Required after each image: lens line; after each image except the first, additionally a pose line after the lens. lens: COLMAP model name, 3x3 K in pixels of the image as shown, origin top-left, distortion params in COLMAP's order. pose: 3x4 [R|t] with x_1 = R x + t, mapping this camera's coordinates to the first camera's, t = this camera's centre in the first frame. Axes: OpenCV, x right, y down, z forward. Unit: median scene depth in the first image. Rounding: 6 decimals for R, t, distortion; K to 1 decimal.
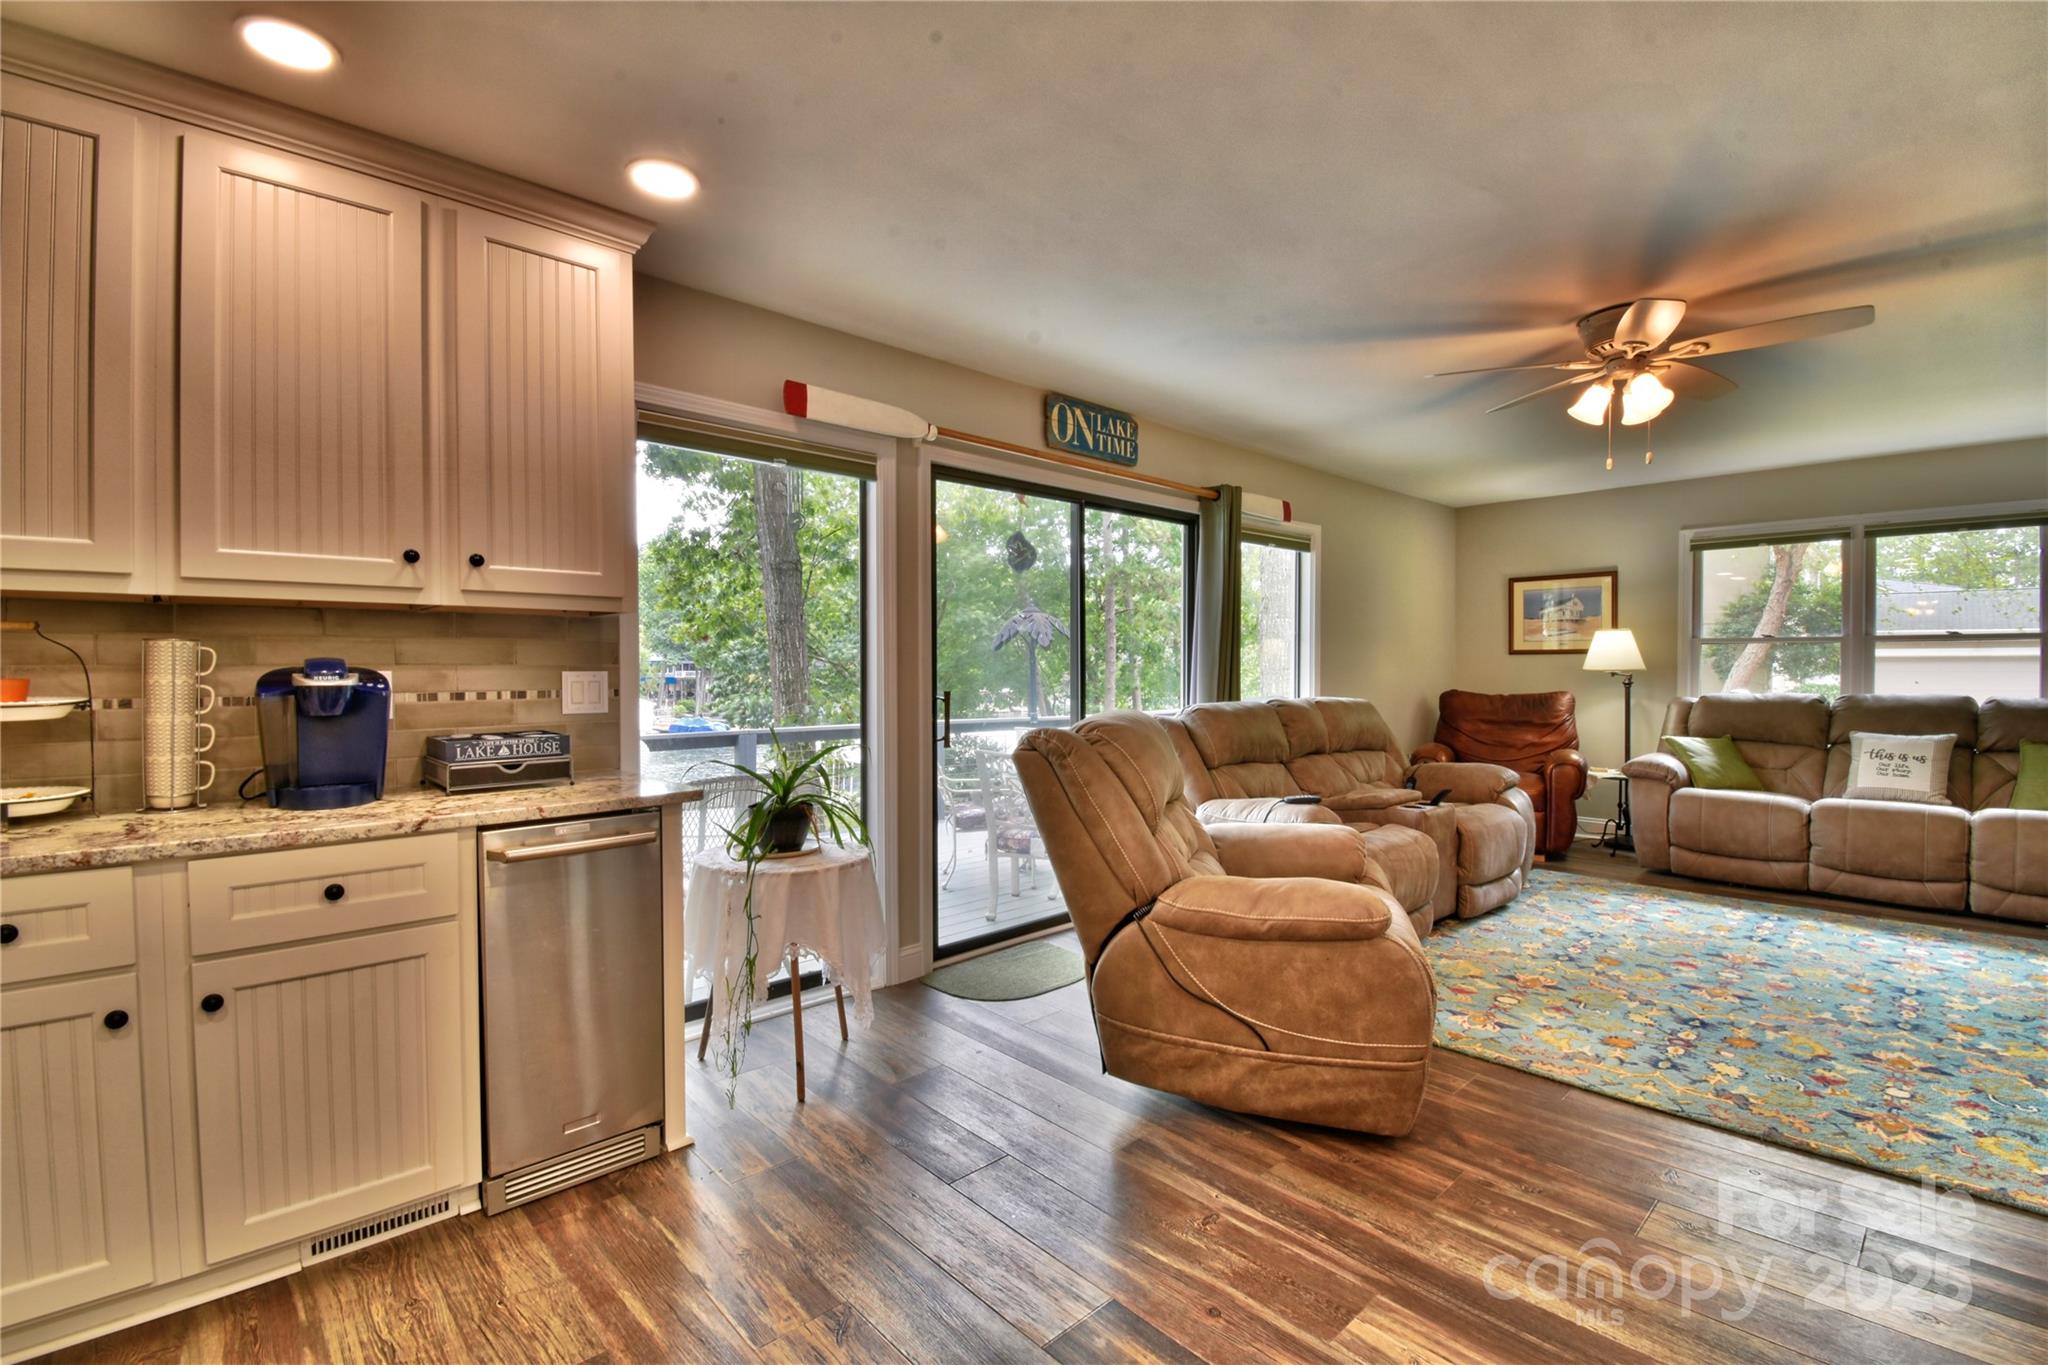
lens RADIAL K [[899.7, 0, 1032.7], [0, 899.7, 682.5], [0, 0, 1]] dist [0.017887, -0.025469]
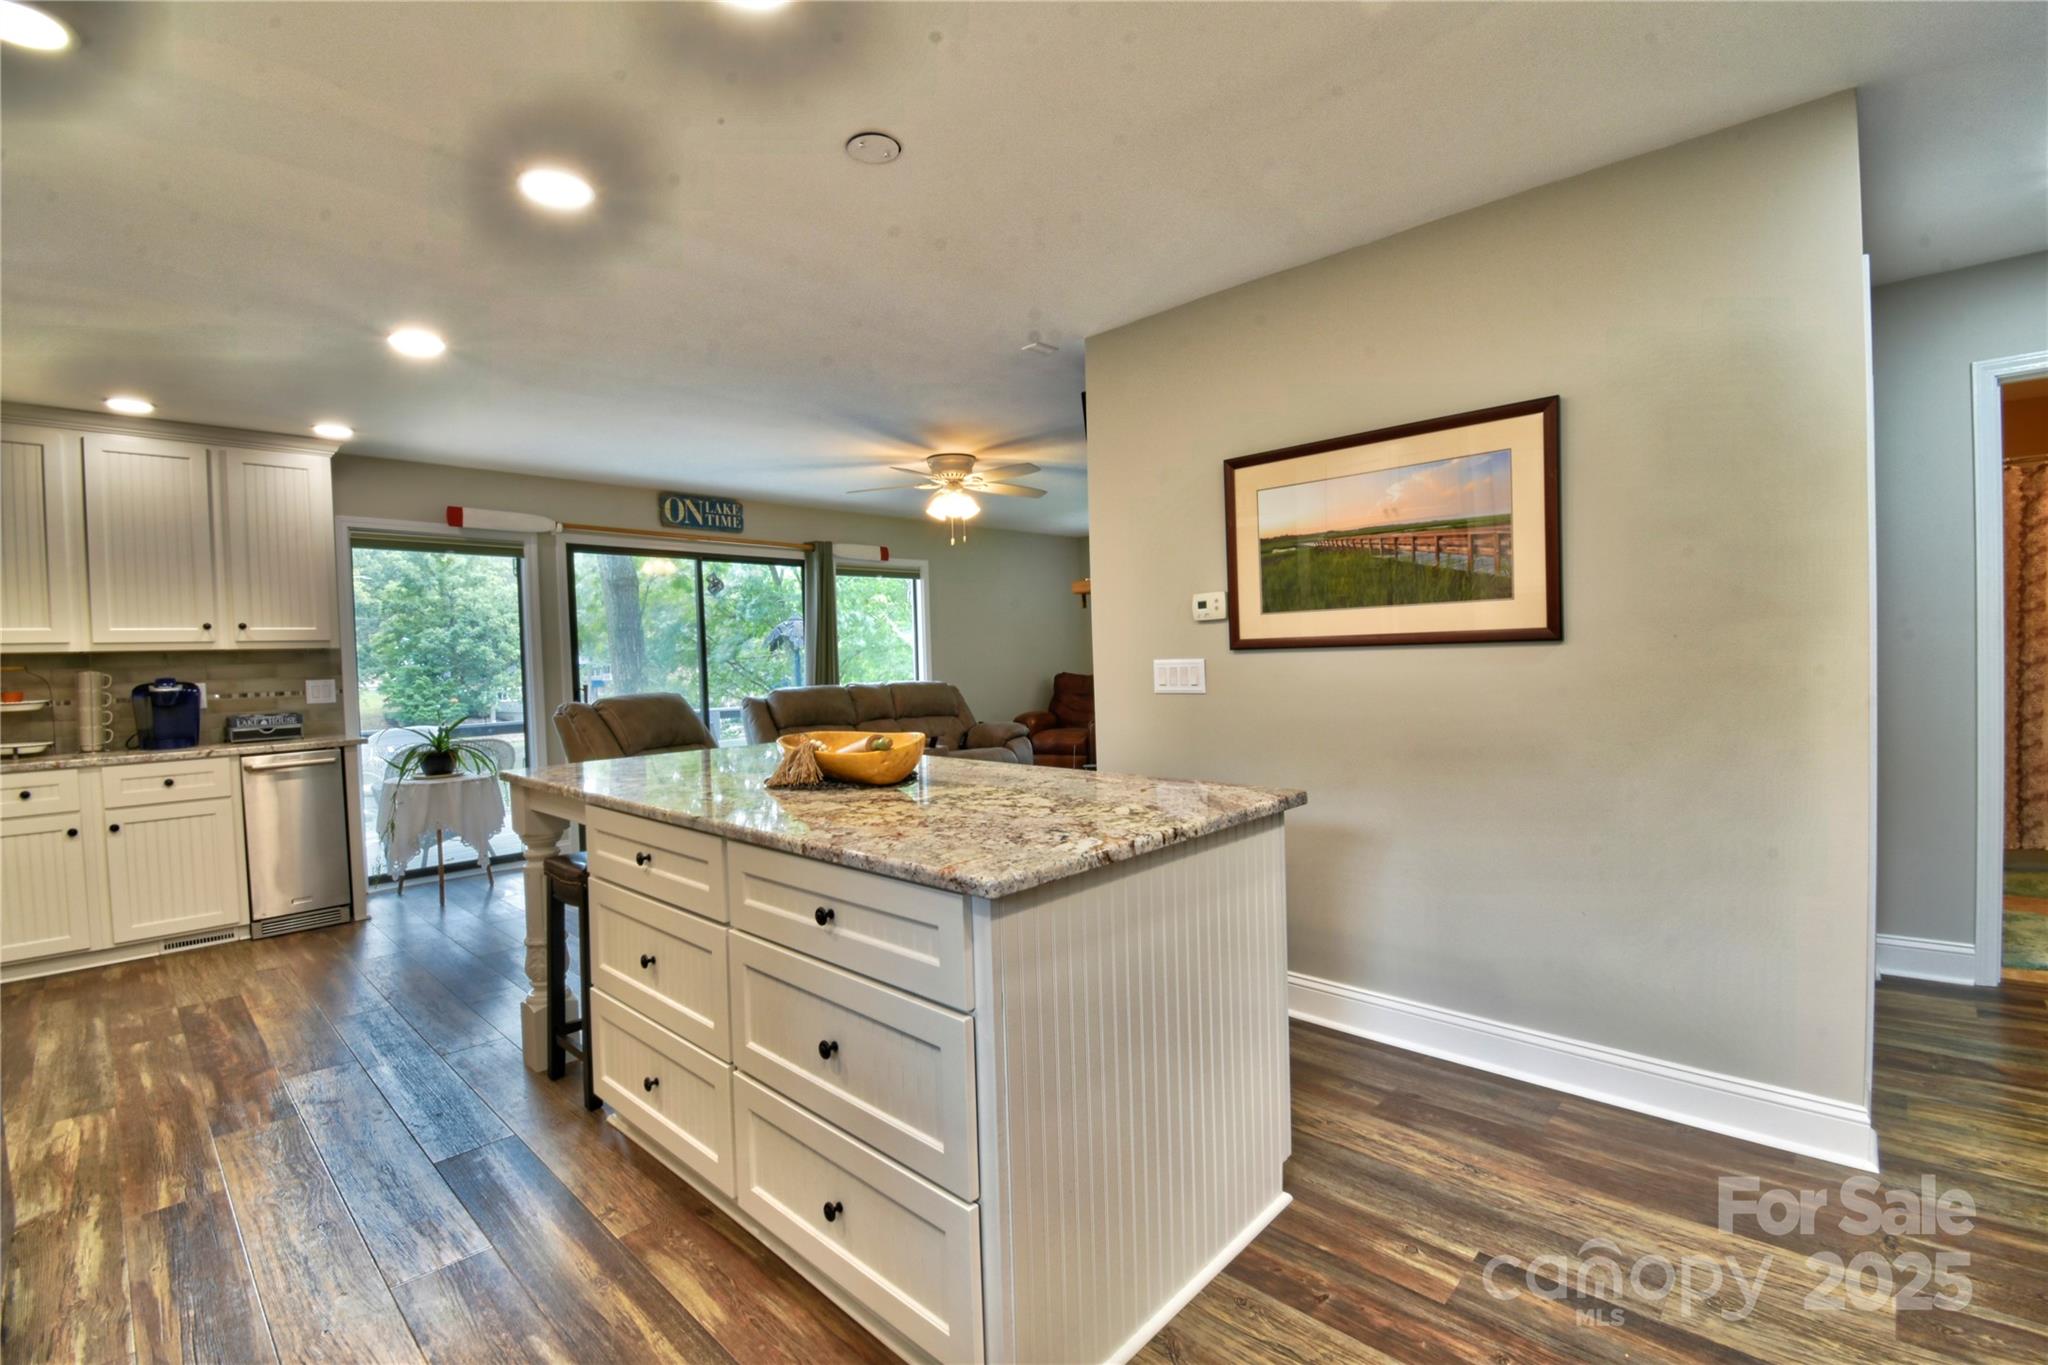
lens RADIAL K [[899.7, 0, 1032.7], [0, 899.7, 682.5], [0, 0, 1]] dist [0.017887, -0.025469]
pose [[0.997747, -0.030736, 0.059638, 0.645243], [0.030133, 0.999485, 0.010993, 0.012569], [-0.059945, -0.009171, 0.998160, -0.698845]]
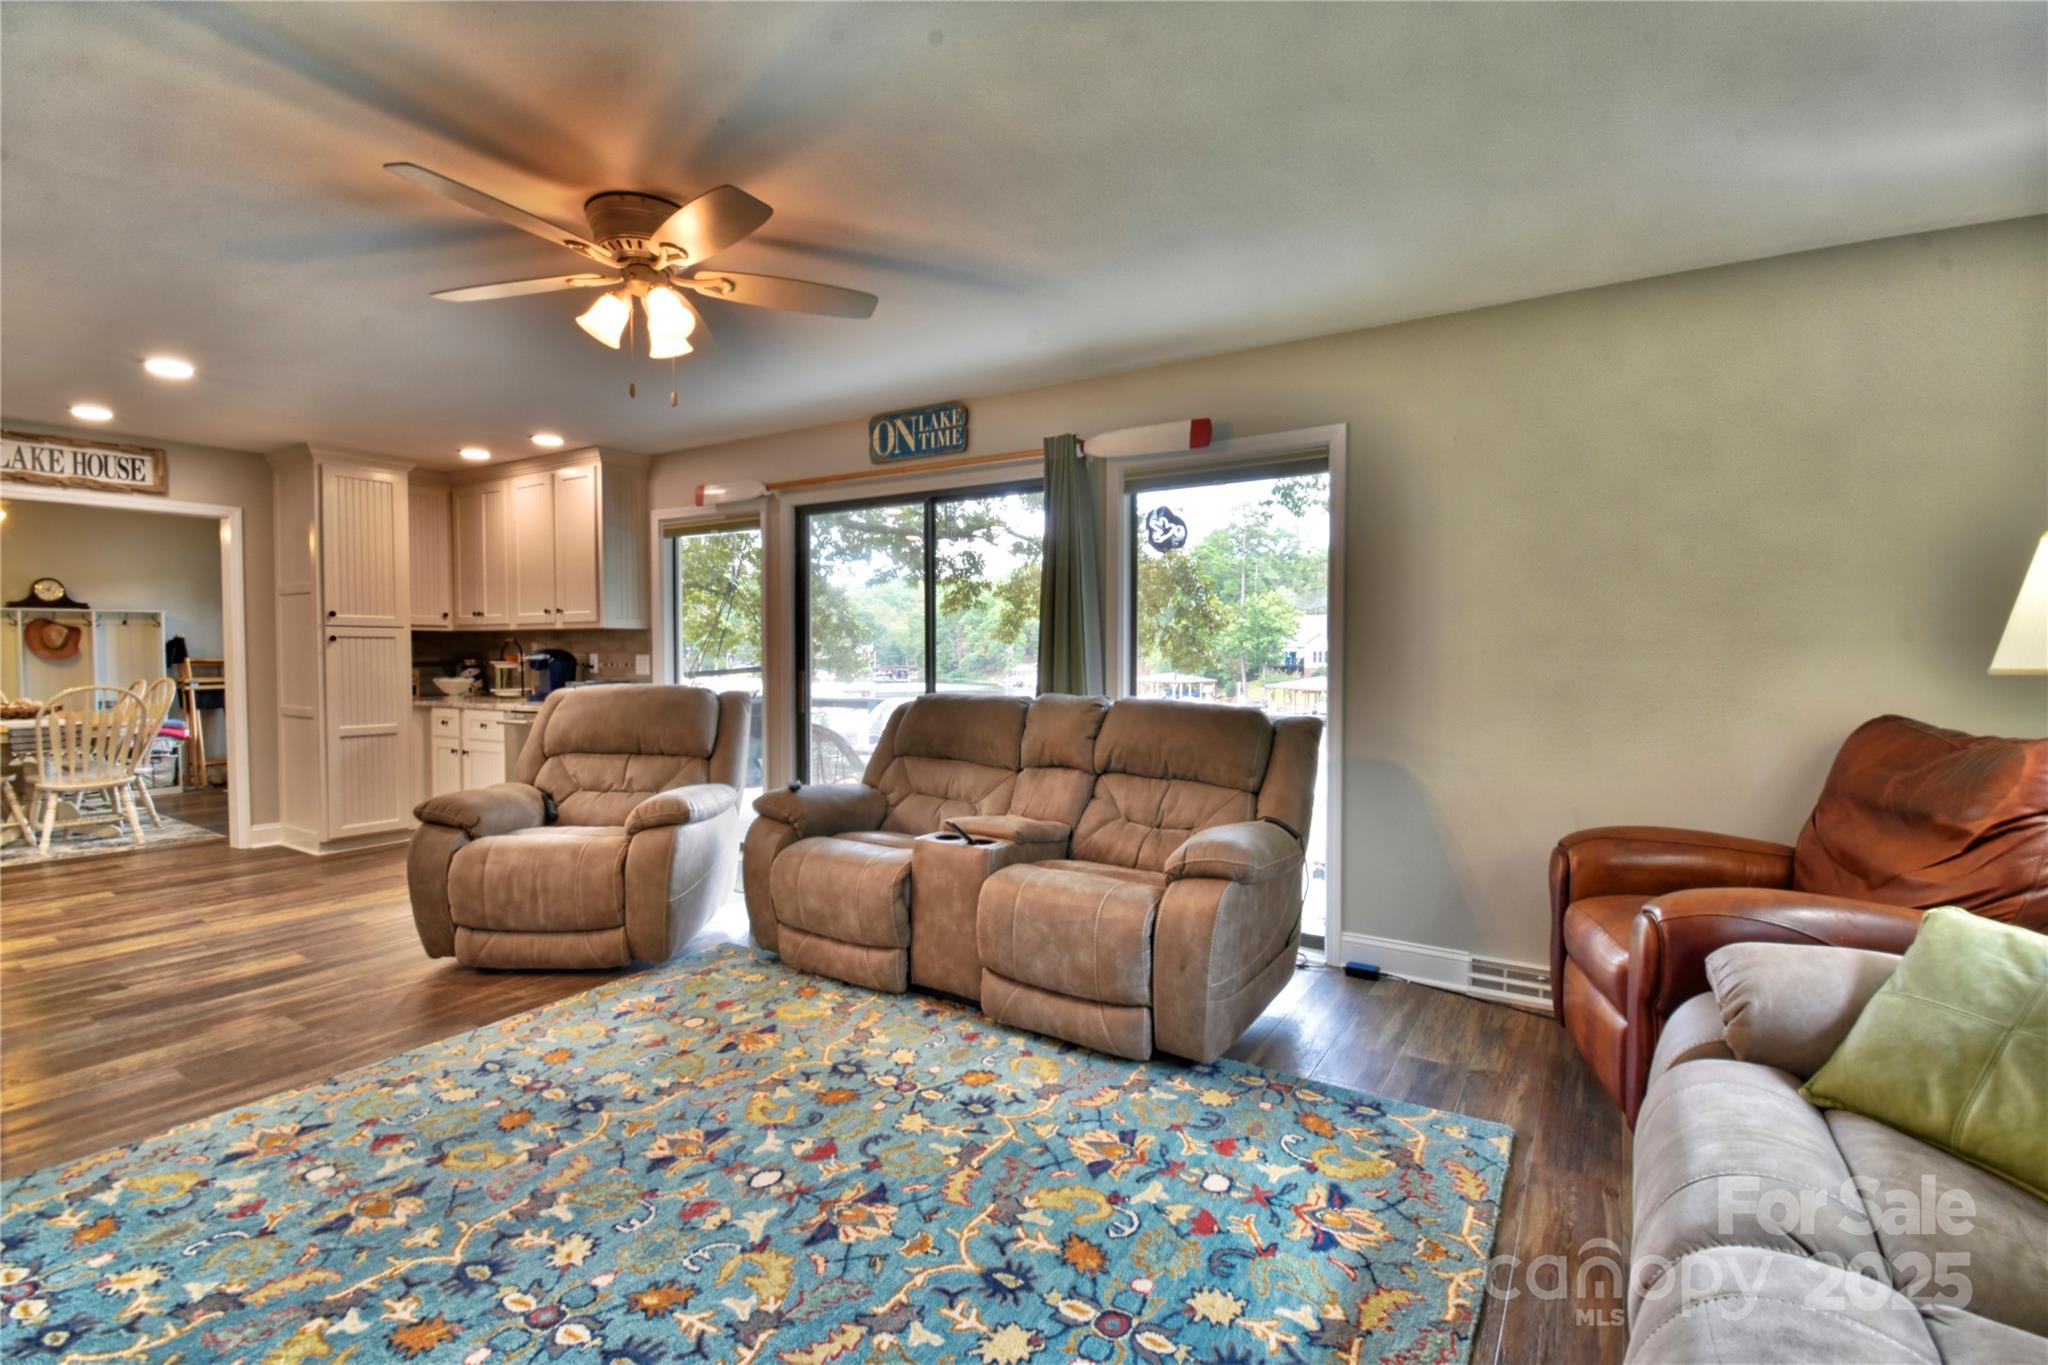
lens RADIAL K [[920.7, 0, 1030.8], [0, 920.7, 683.7], [0, 0, 1]] dist [0.016055, -0.023965]
pose [[0.257141, 0.034782, -0.965748, 1.432305], [-0.017832, 0.999353, 0.031245, -0.021923], [0.966209, 0.009187, 0.257595, 1.038617]]
